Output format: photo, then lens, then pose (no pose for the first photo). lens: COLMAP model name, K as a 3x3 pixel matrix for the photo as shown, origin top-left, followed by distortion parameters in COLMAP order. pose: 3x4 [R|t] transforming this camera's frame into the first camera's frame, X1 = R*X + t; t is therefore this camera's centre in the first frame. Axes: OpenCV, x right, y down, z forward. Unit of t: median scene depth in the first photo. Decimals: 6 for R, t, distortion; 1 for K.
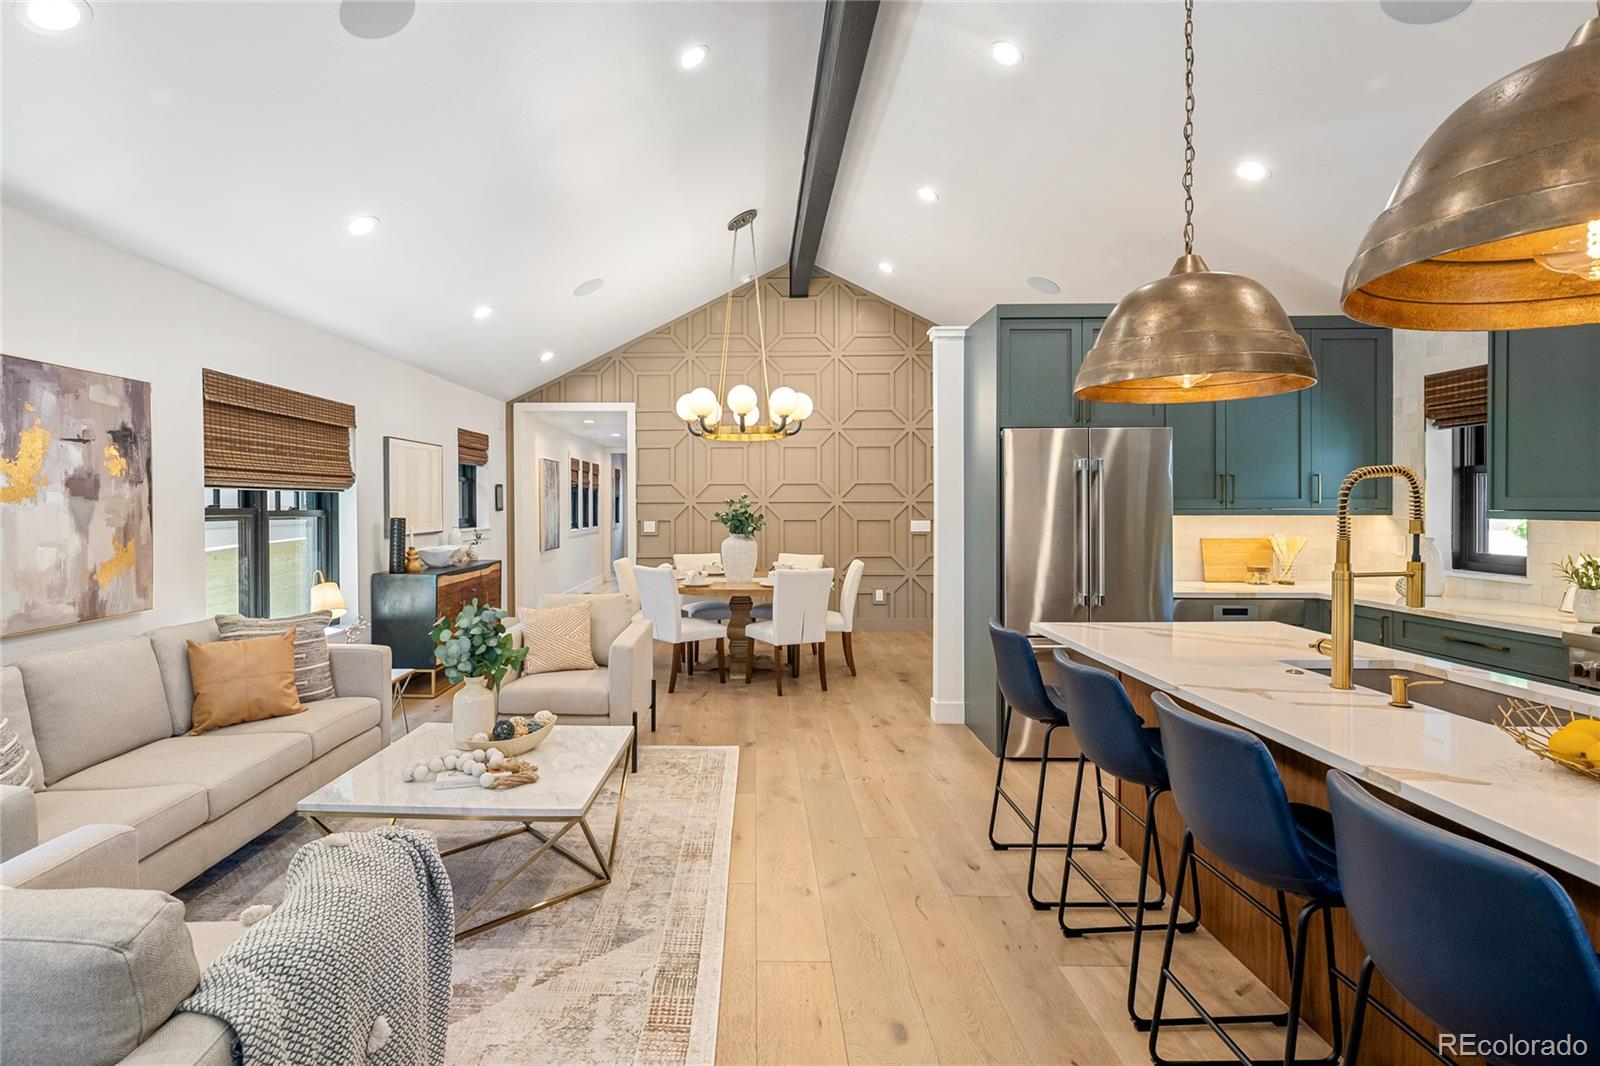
lens RADIAL K [[803.0, 0, 741.6], [0, 803.0, 505.9], [0, 0, 1]] dist [-0.000621, 0.001191]
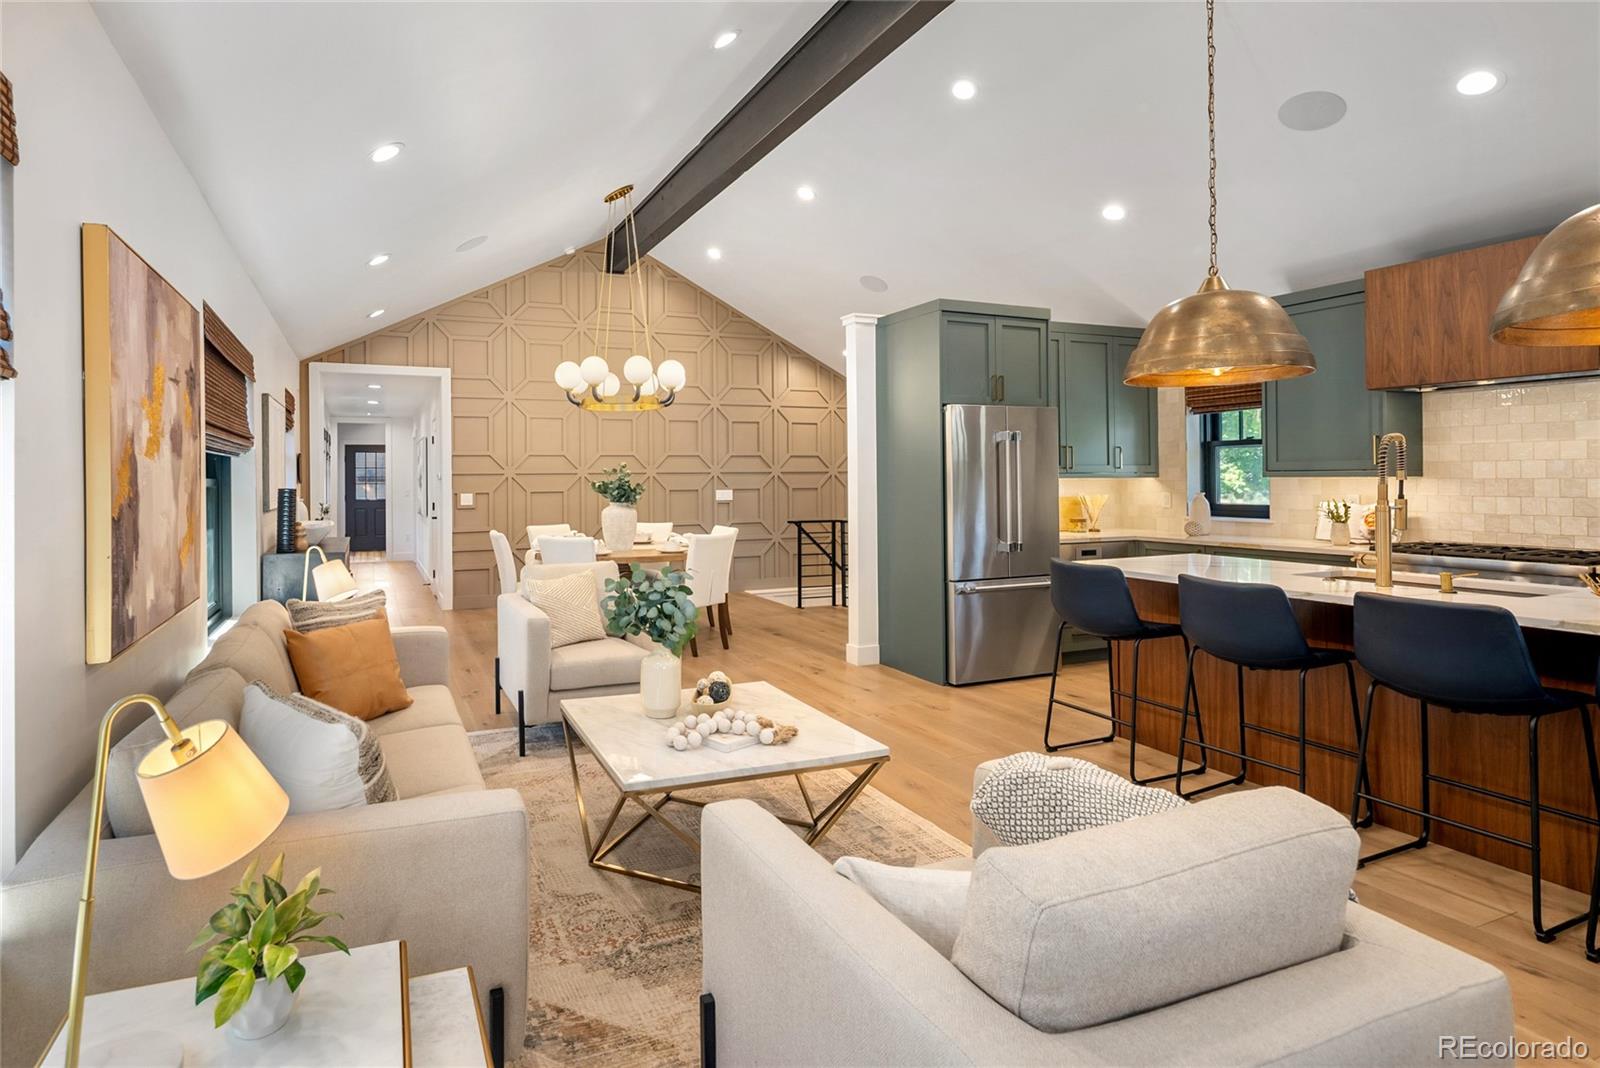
lens RADIAL K [[803.0, 0, 657.4], [0, 803.0, 468.1], [0, 0, 1]] dist [-0.000621, 0.001191]
pose [[0.927407, -0.000236, 0.374054, -0.351549], [0.007427, 0.999814, -0.017783, 0.009912], [-0.373980, 0.019270, 0.927237, 0.049633]]
